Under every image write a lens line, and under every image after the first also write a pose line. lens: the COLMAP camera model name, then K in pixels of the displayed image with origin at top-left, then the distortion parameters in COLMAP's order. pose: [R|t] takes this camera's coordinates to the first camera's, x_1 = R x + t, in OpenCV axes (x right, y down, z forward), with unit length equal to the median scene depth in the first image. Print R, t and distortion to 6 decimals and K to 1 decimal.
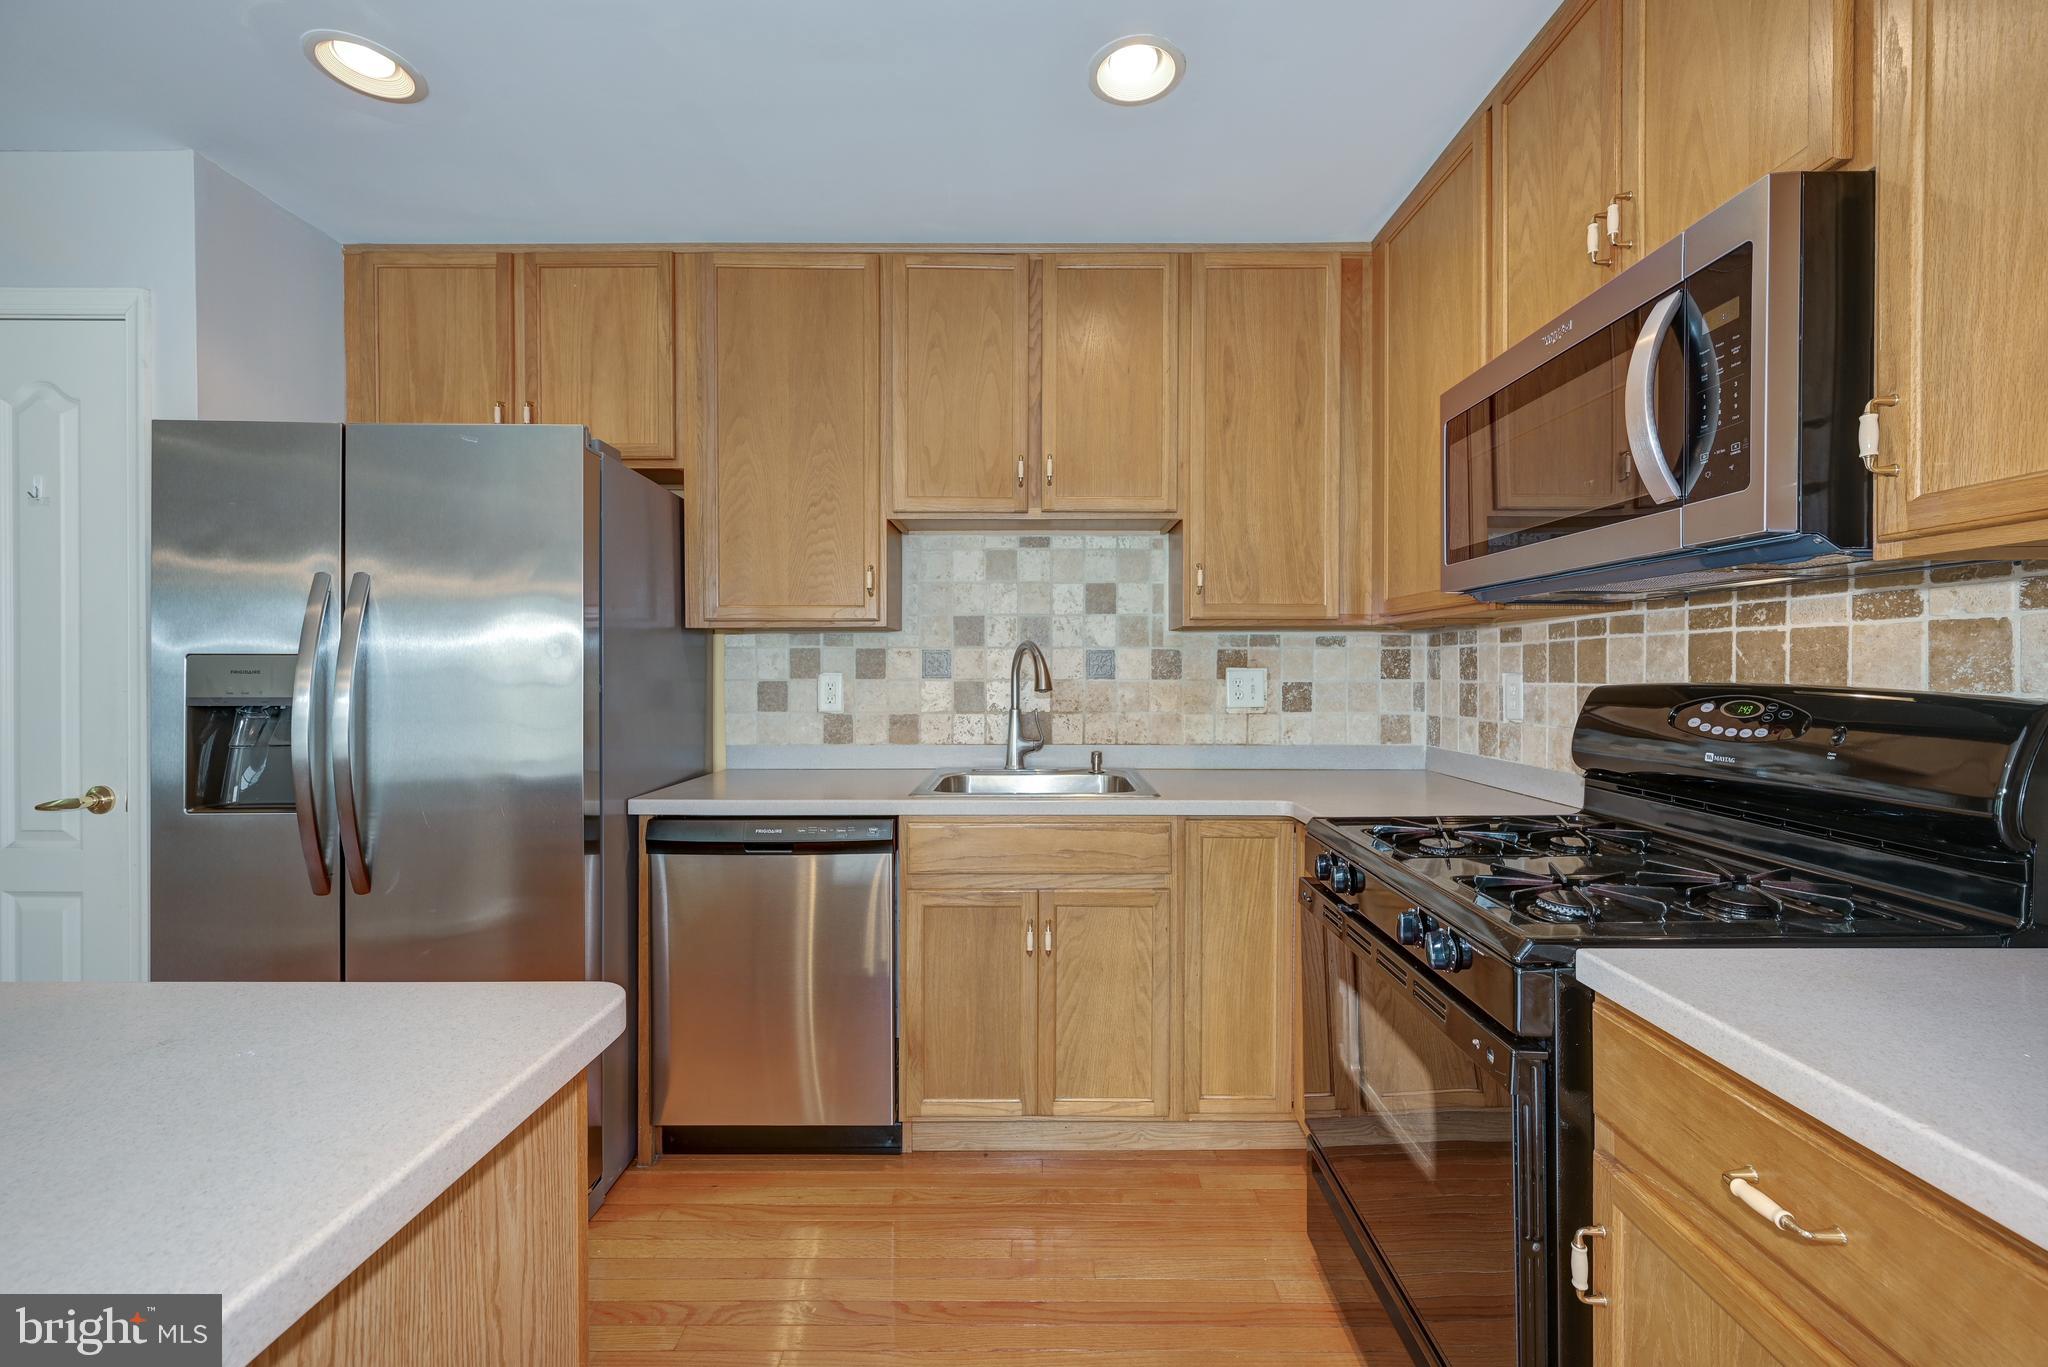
lens RADIAL K [[823.1, 0, 1027.7], [0, 823.1, 676.5], [0, 0, 1]] dist [-0.000059, -0.000572]
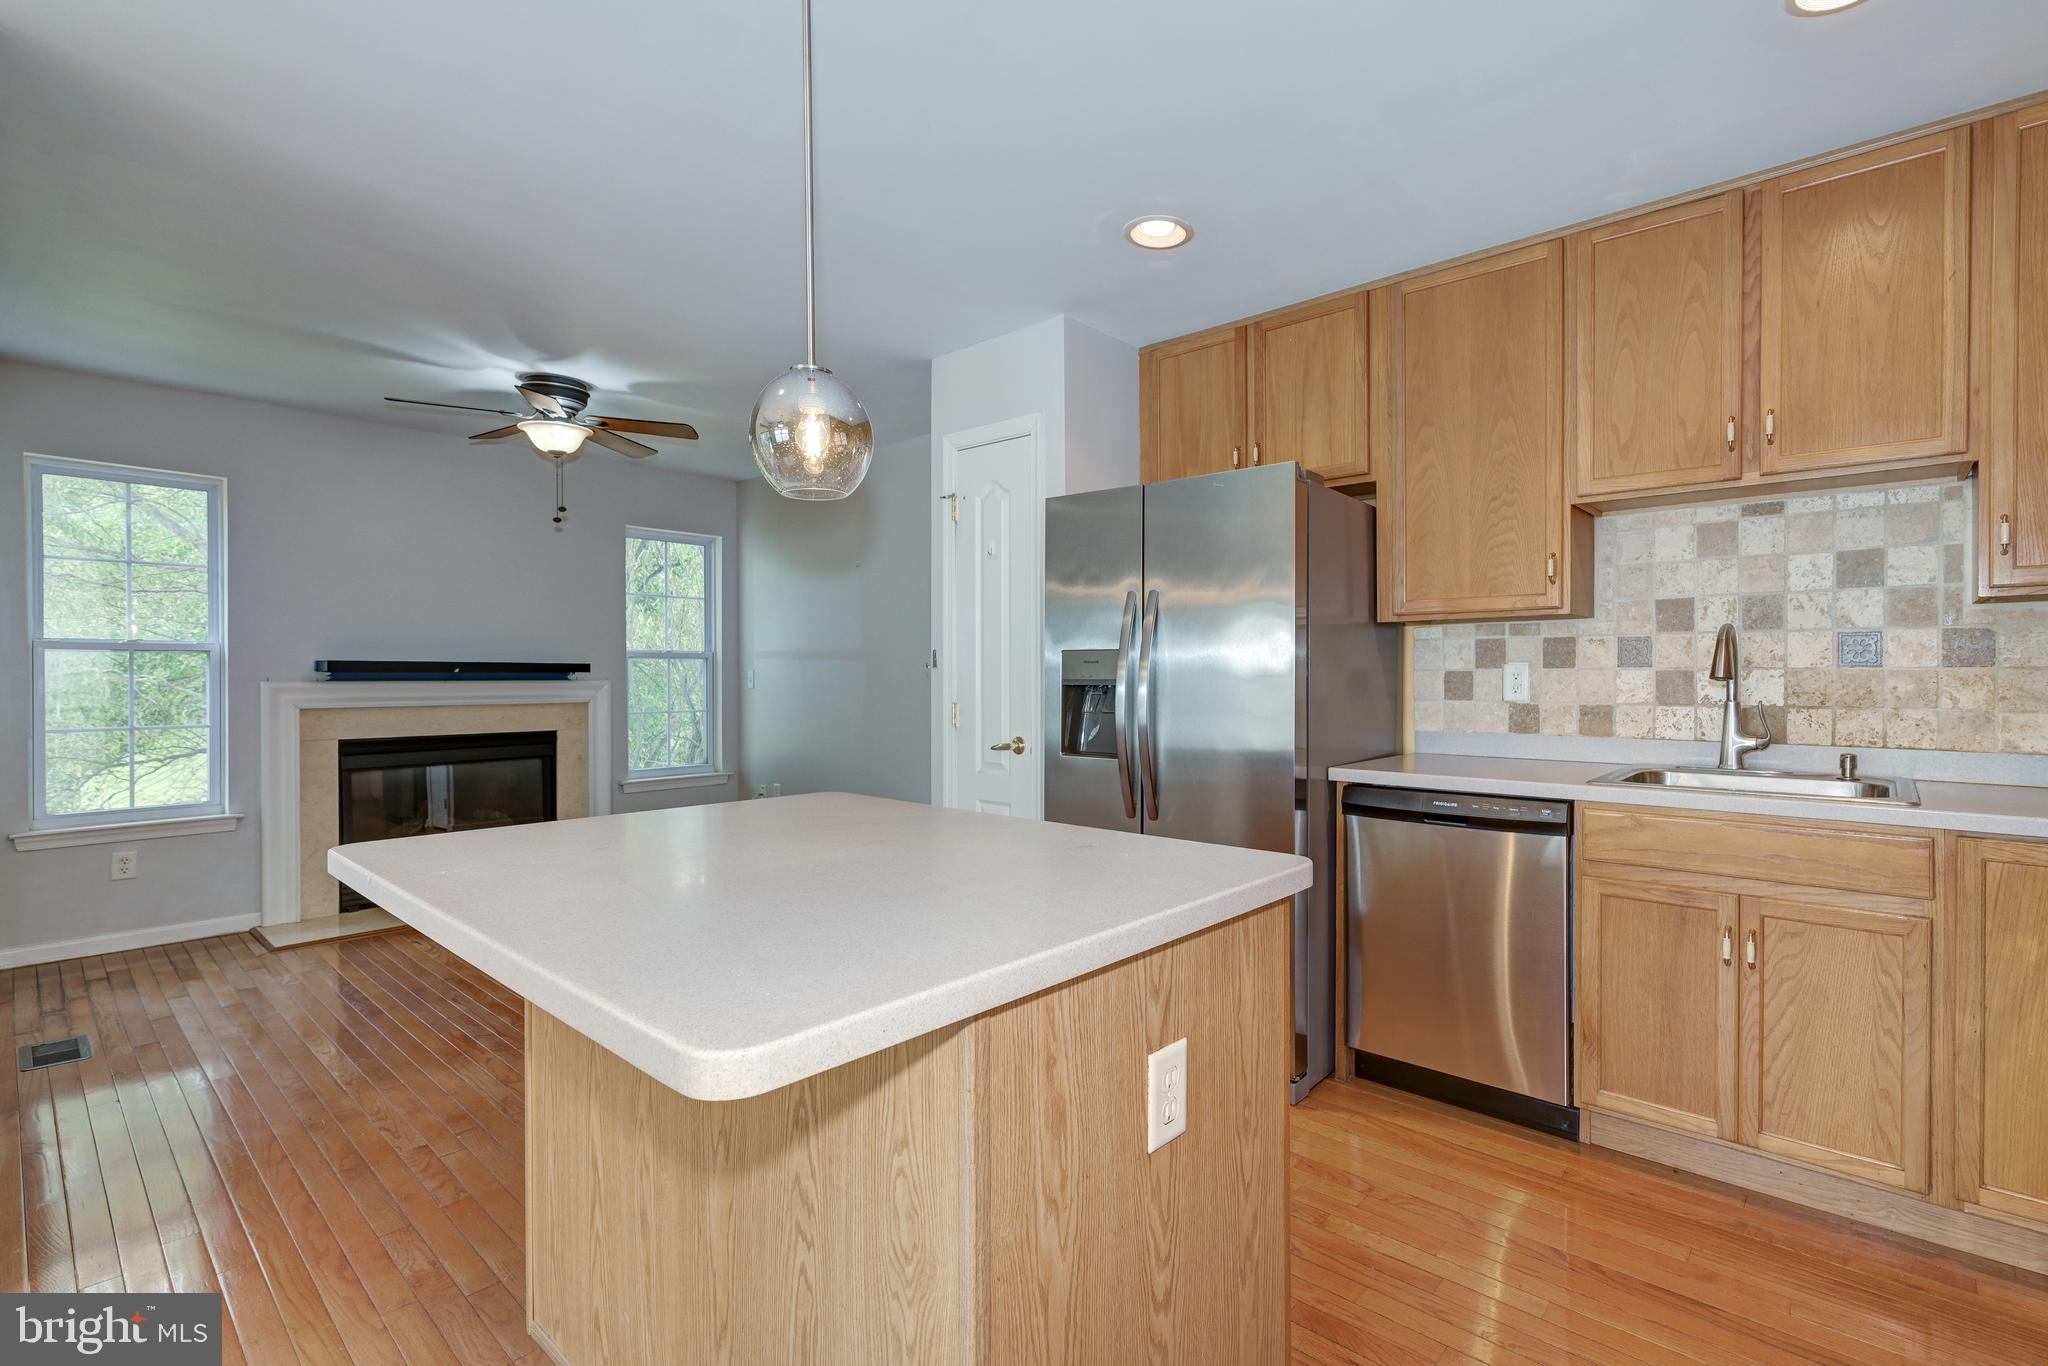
lens RADIAL K [[909.2, 0, 1141.8], [0, 909.2, 675.5], [0, 0, 1]] dist [0.003701, 0.000471]
pose [[0.783969, 0.000242, -0.620800, 0.105371], [-0.002903, 0.999990, -0.003277, 0.018908], [0.620794, 0.004372, 0.783962, -0.175779]]
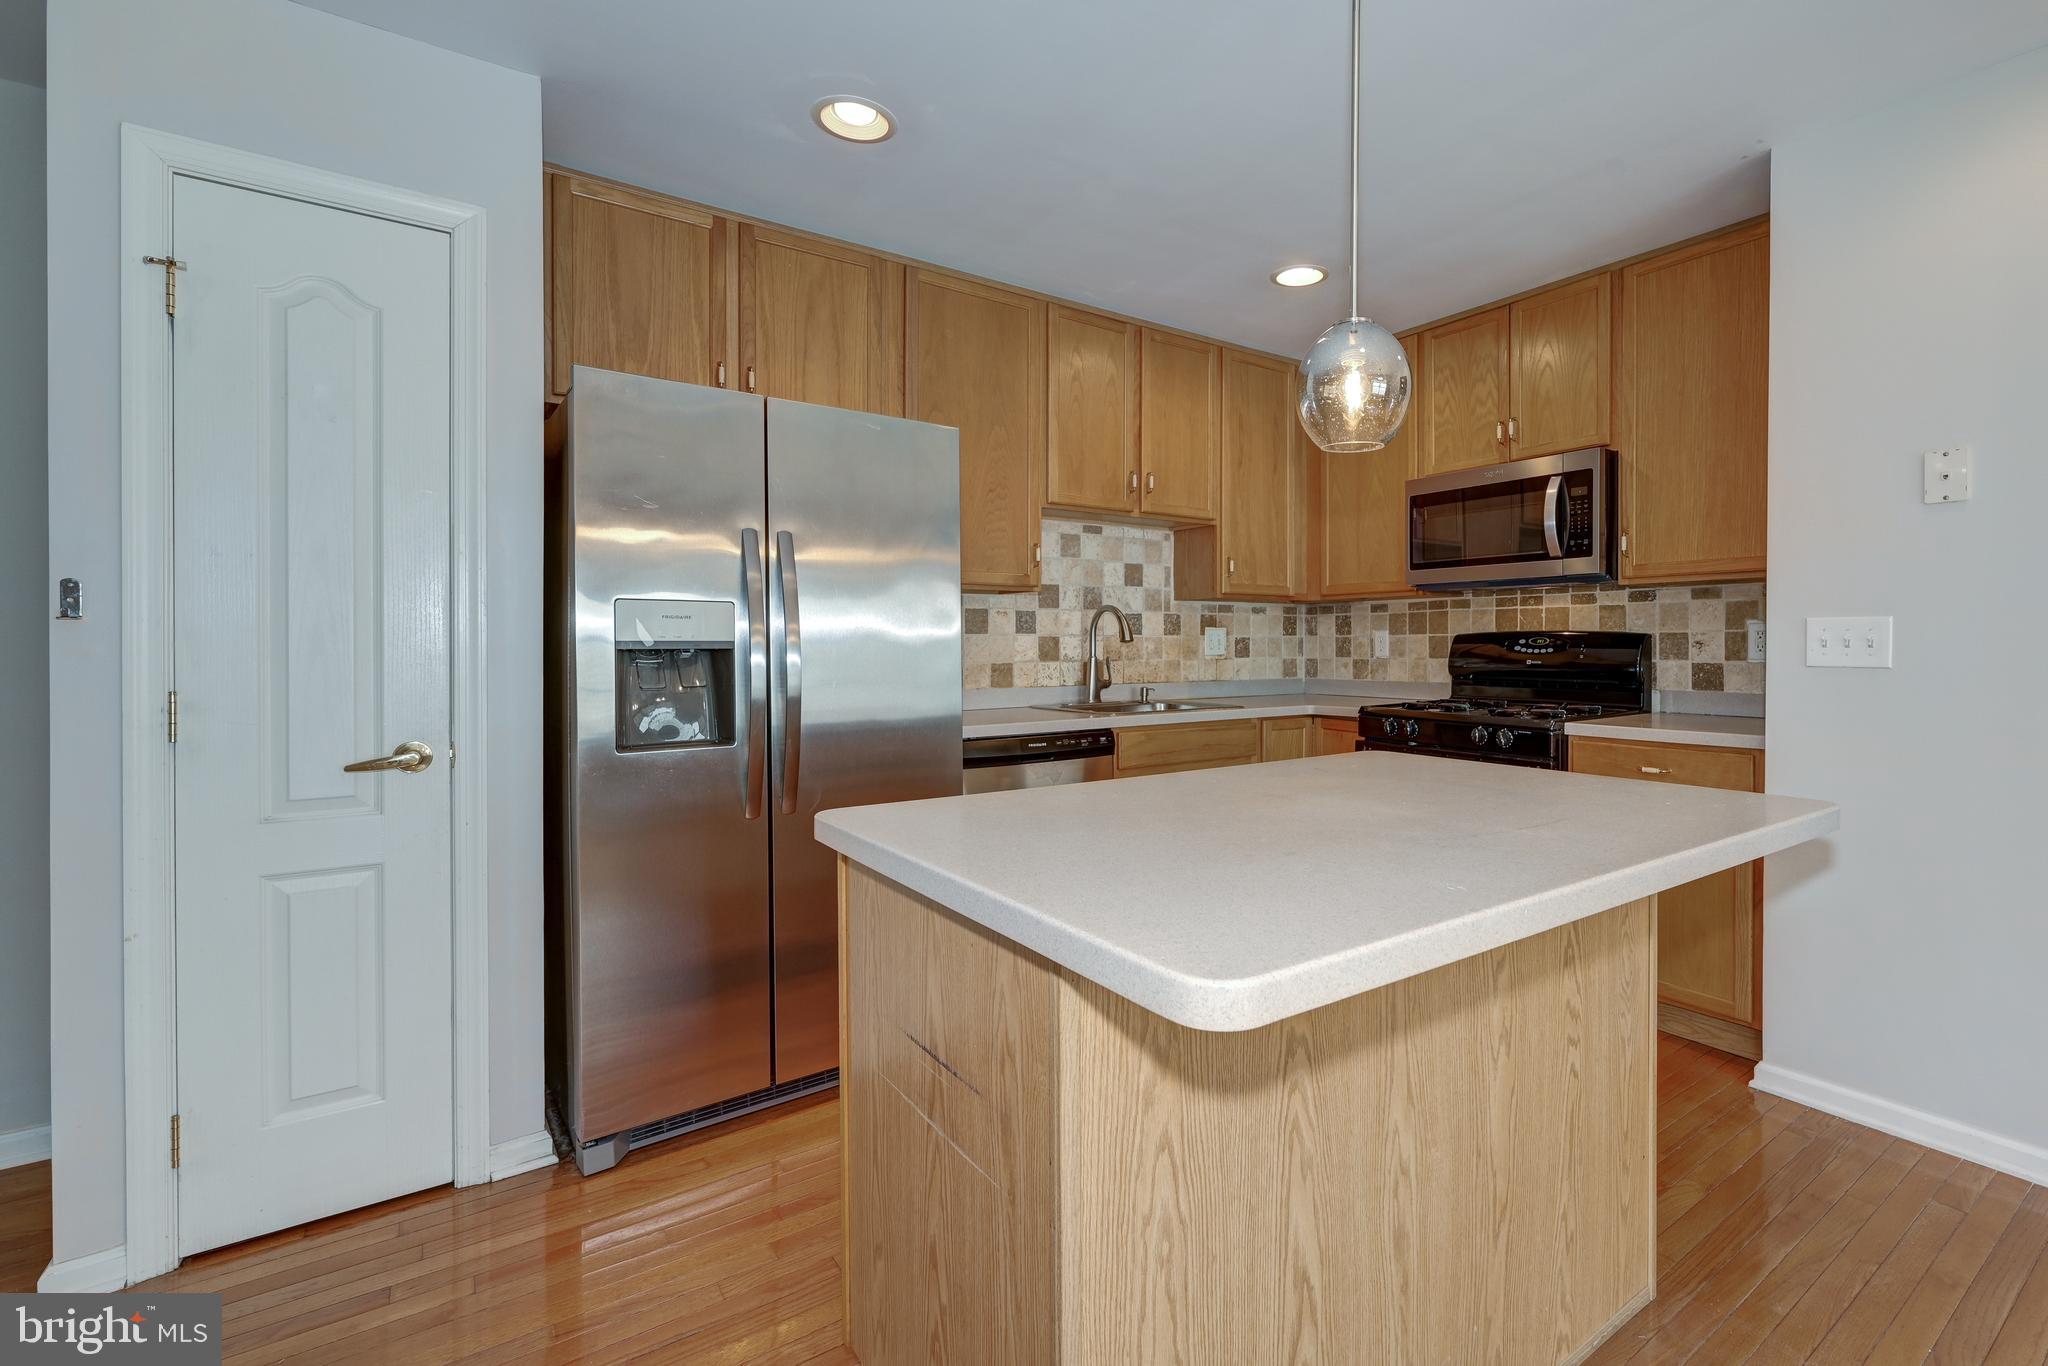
lens RADIAL K [[931.3, 0, 1133.9], [0, 931.3, 648.6], [0, 0, 1]] dist [0.010110, 0.000107]
pose [[0.800136, -0.004551, 0.599801, -0.948050], [0.007413, 0.999970, -0.002303, 0.033529], [-0.599773, 0.006289, 0.800146, -0.250678]]
